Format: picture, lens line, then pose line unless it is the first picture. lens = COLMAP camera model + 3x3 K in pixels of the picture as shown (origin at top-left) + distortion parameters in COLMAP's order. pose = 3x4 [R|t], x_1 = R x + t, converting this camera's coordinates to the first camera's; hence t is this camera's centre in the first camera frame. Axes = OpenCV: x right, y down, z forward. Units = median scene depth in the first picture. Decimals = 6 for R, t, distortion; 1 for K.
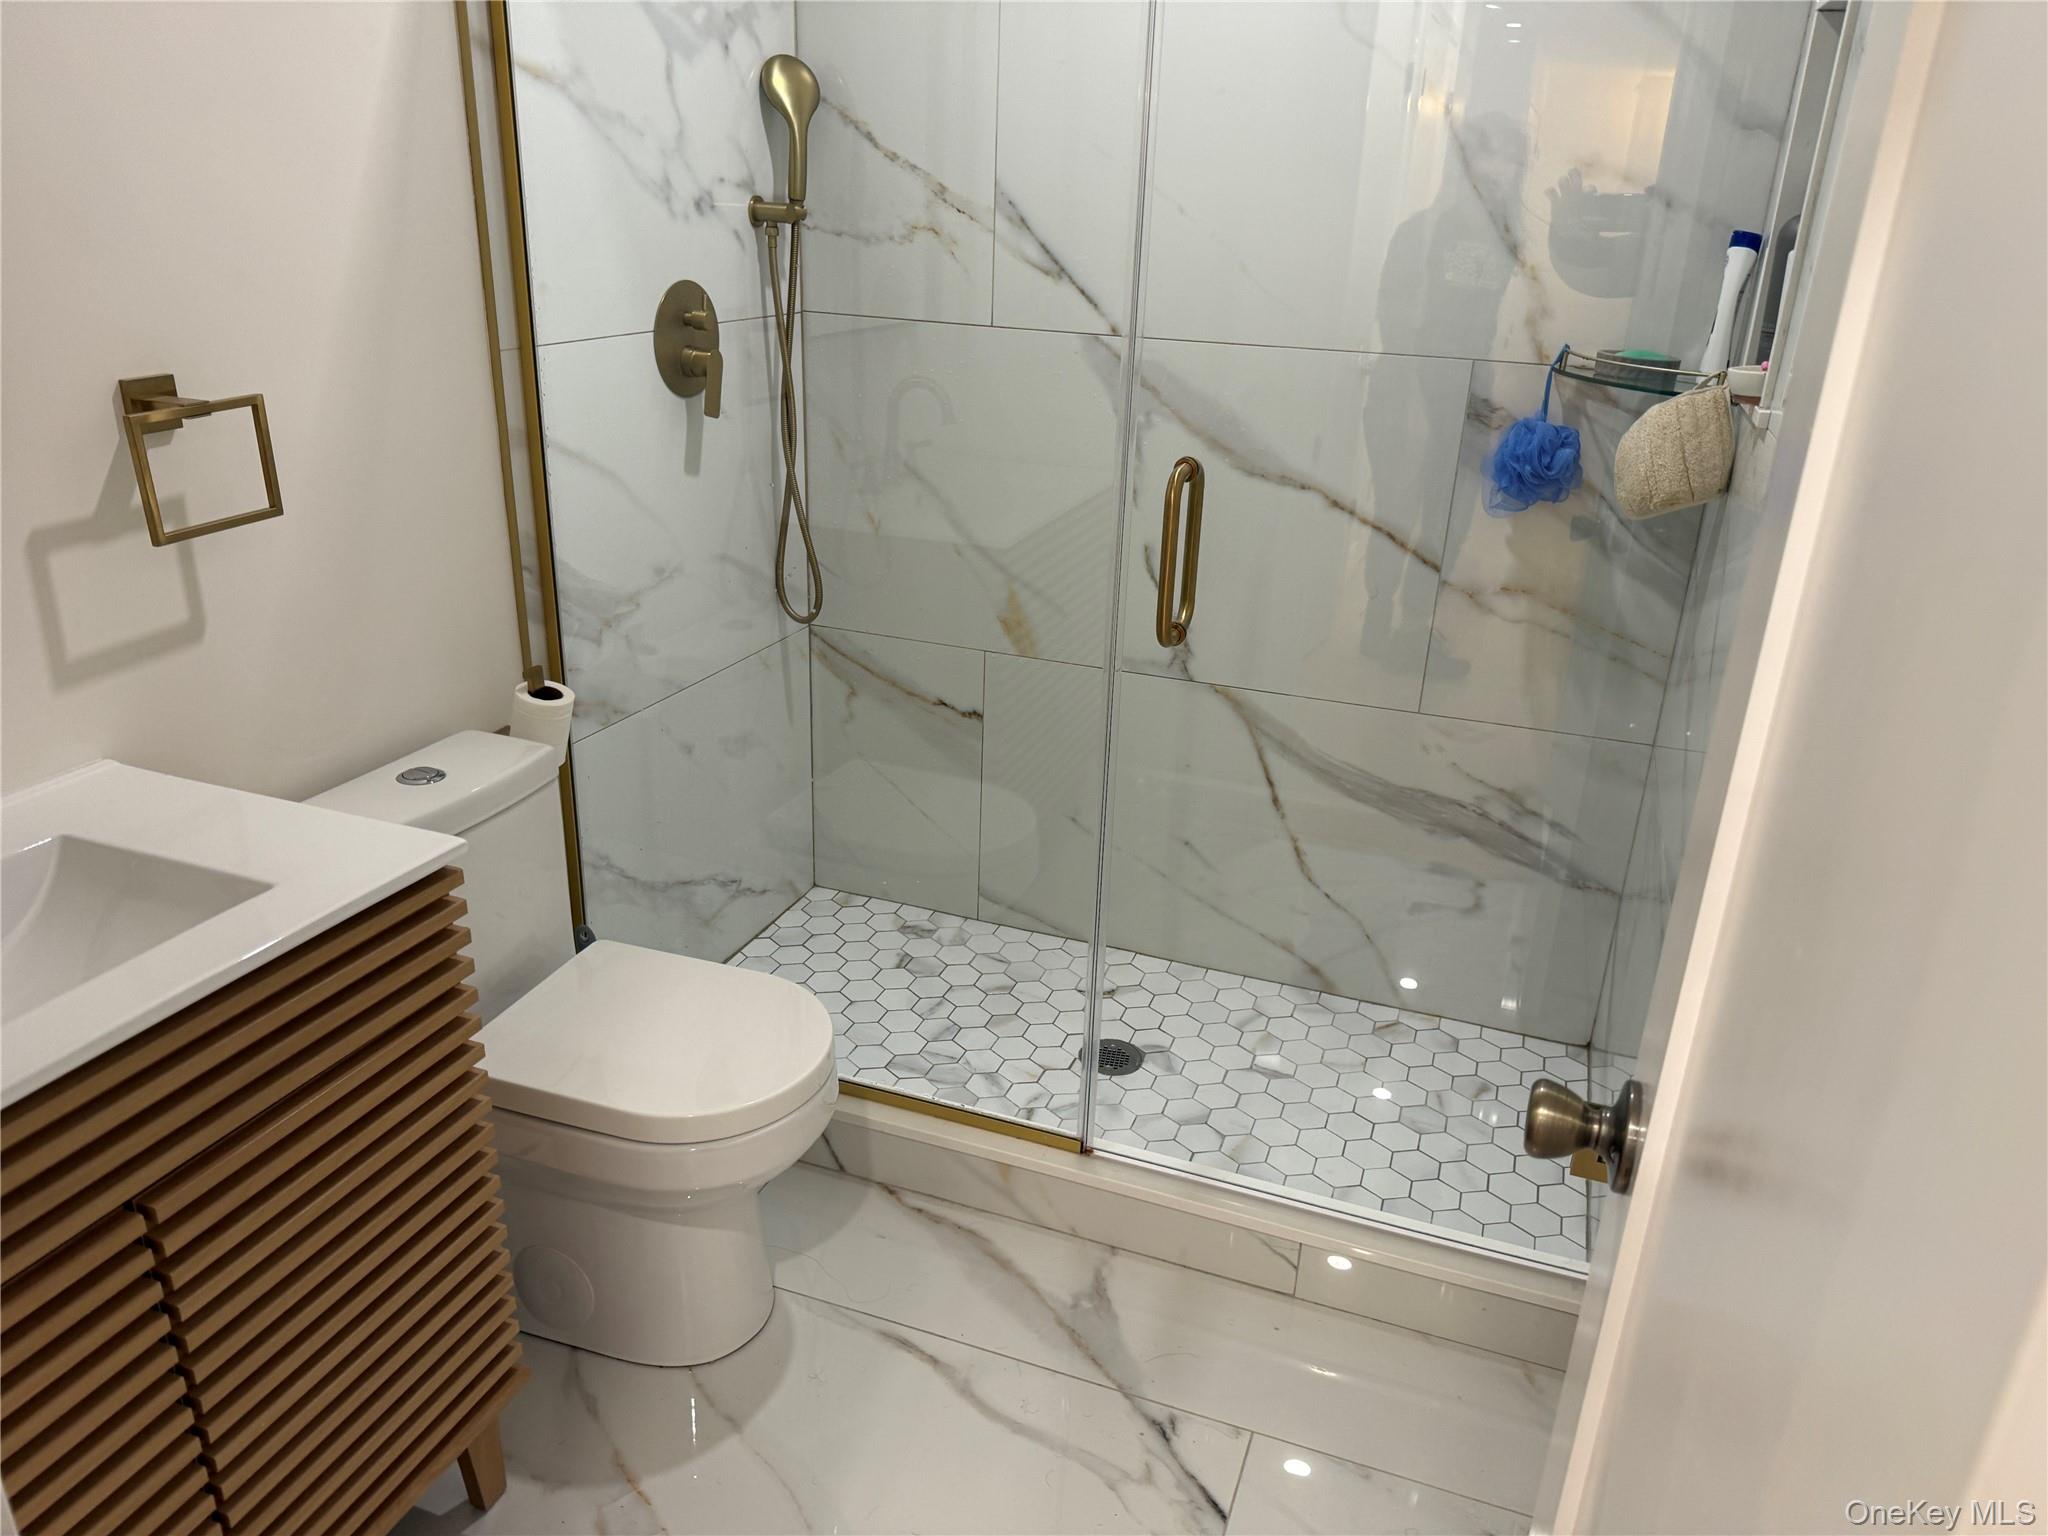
lens RADIAL K [[1432.2, 0, 1034.8], [0, 1432.2, 773.4], [0, 0, 1]] dist [0.057869, -0.085227]
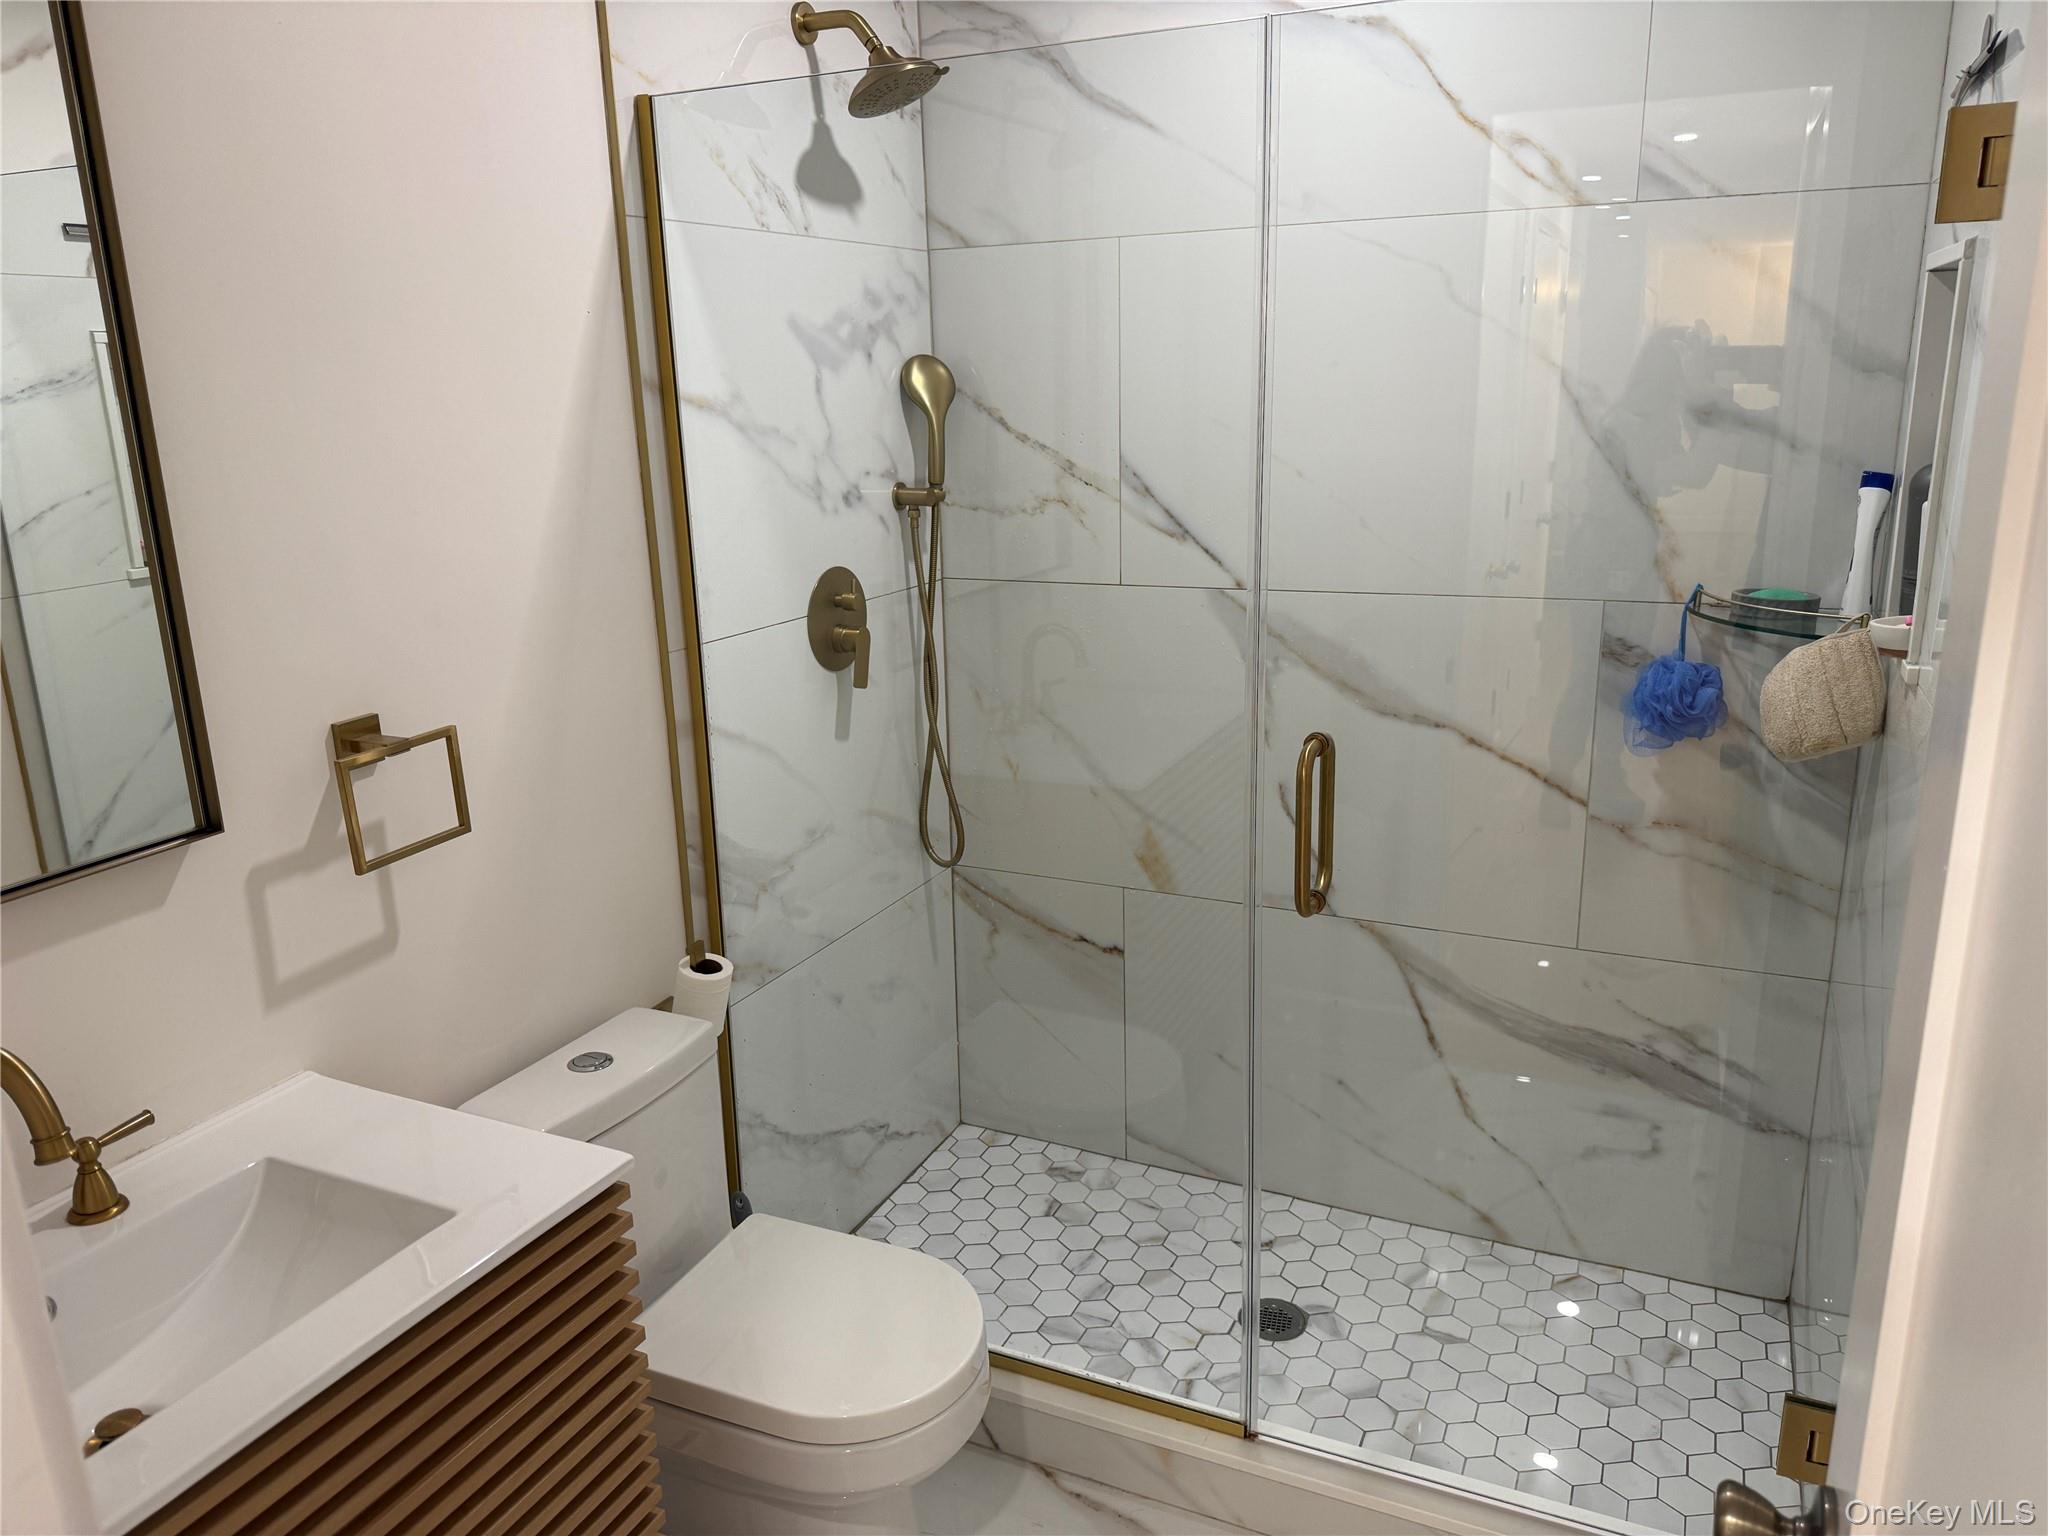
lens RADIAL K [[1432.2, 0, 1029.9], [0, 1432.2, 766.7], [0, 0, 1]] dist [0.057869, -0.085227]
pose [[0.994311, -0.038157, -0.099452, 0.002531], [0.025253, 0.991462, -0.127926, -0.055386], [0.103484, 0.124687, 0.986785, -0.017848]]
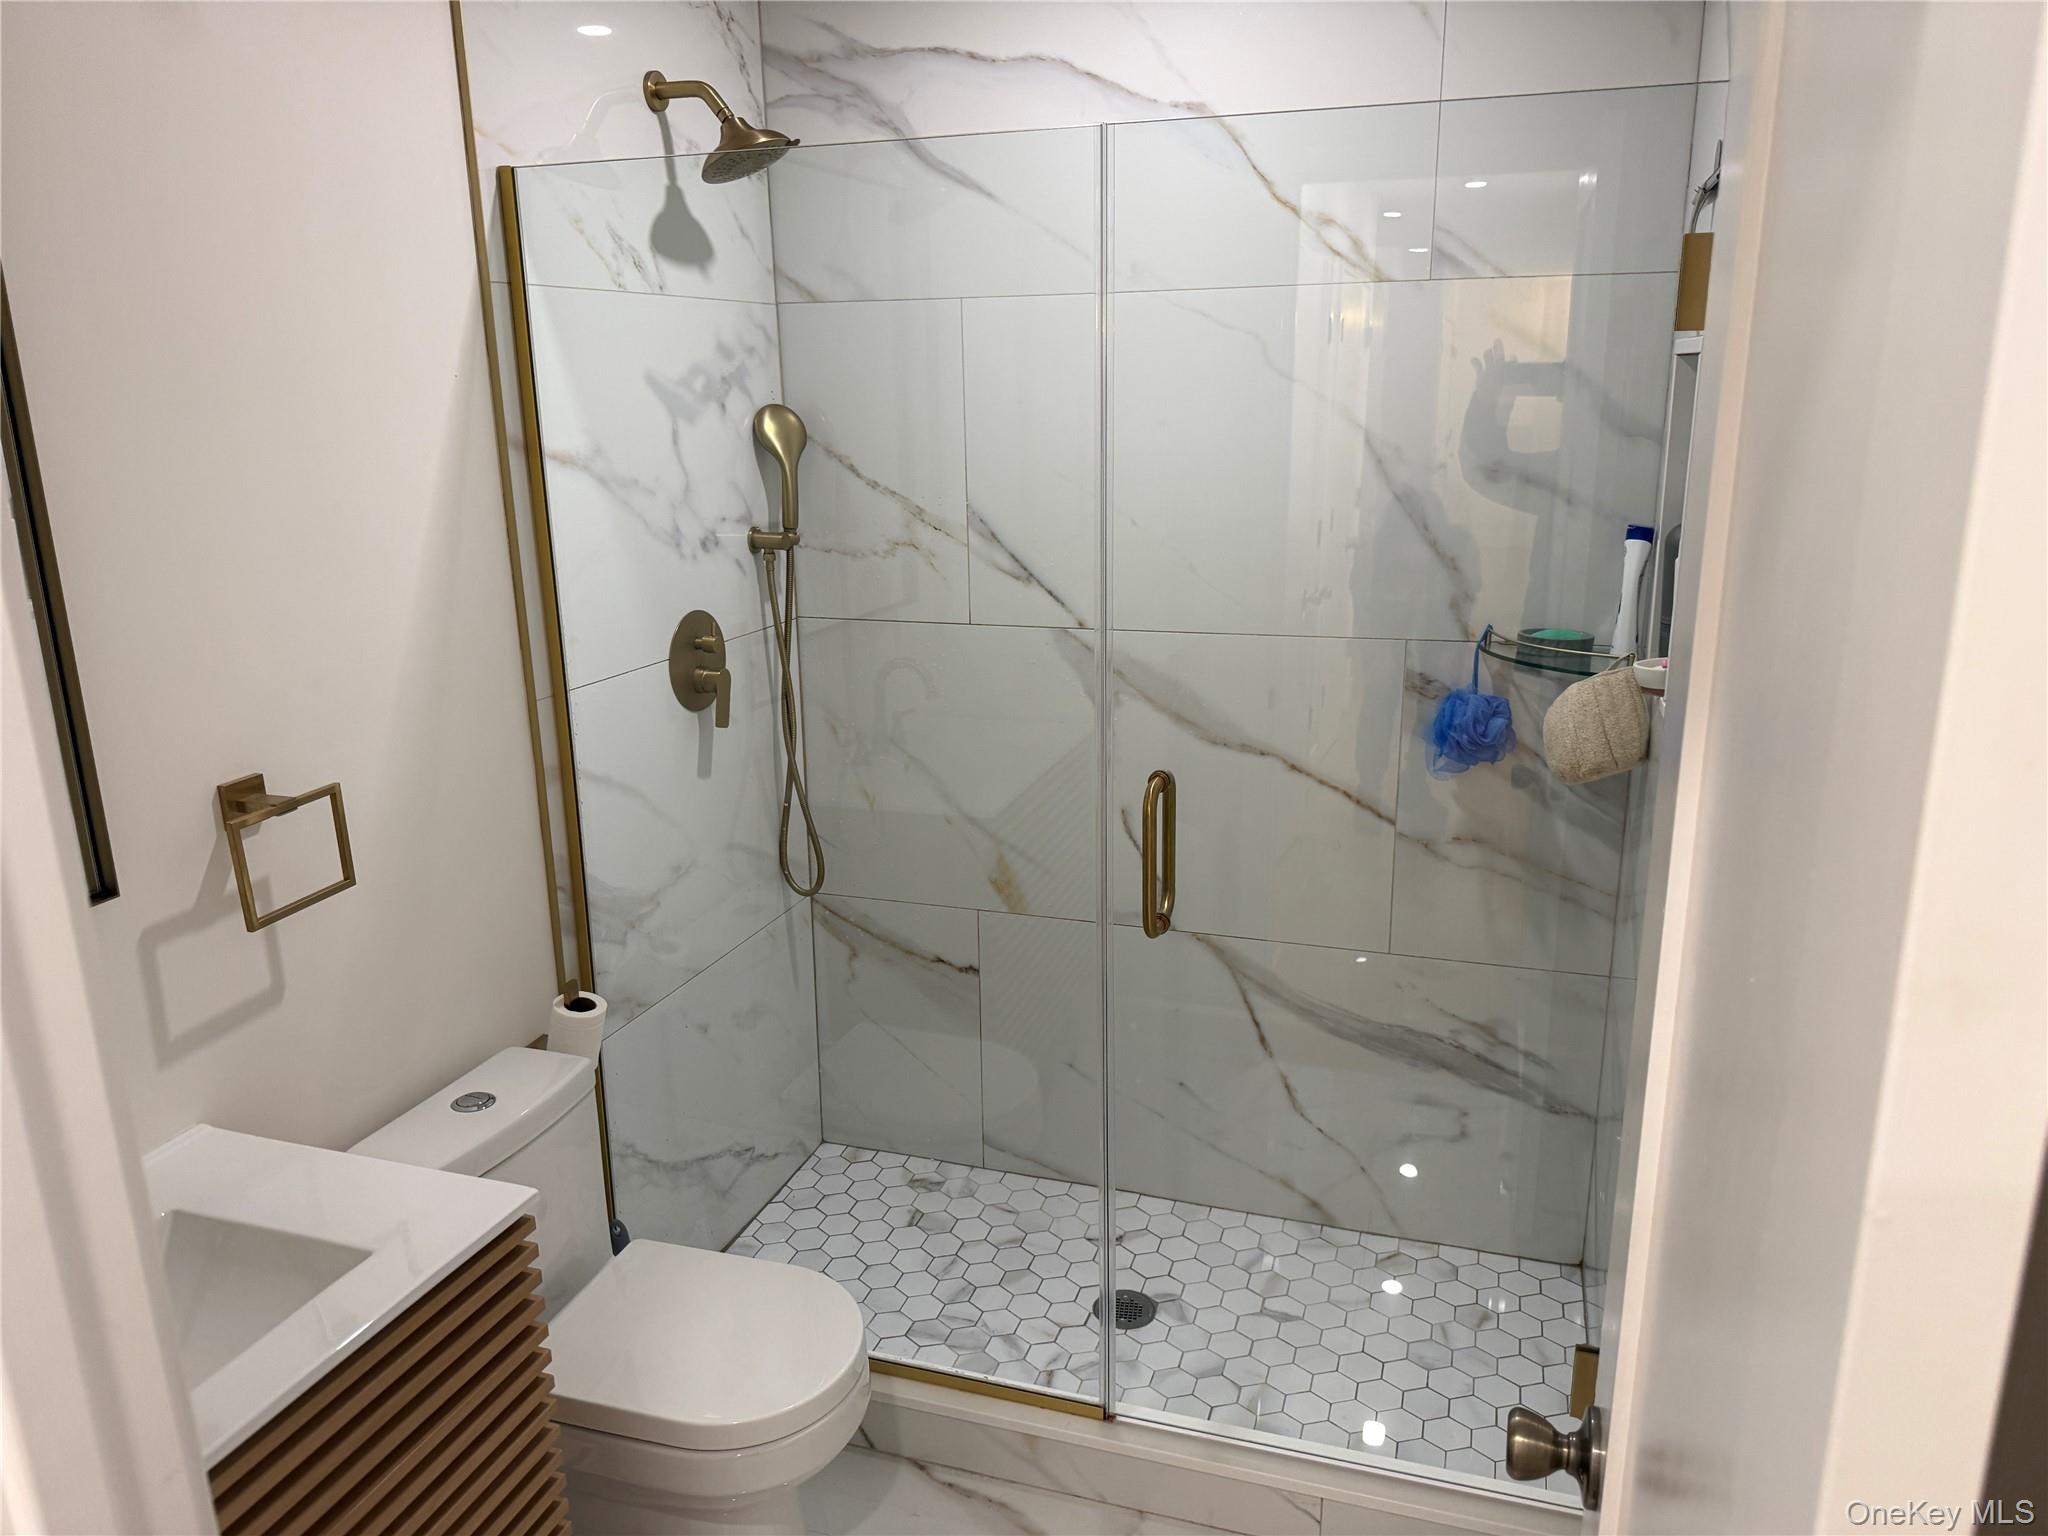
lens RADIAL K [[1432.2, 0, 1022.9], [0, 1432.2, 777.1], [0, 0, 1]] dist [0.057869, -0.085227]
pose [[0.998187, -0.058806, 0.012810, -0.011631], [0.059929, 0.990763, -0.121646, -0.066675], [-0.005538, 0.122194, 0.992491, -0.082980]]
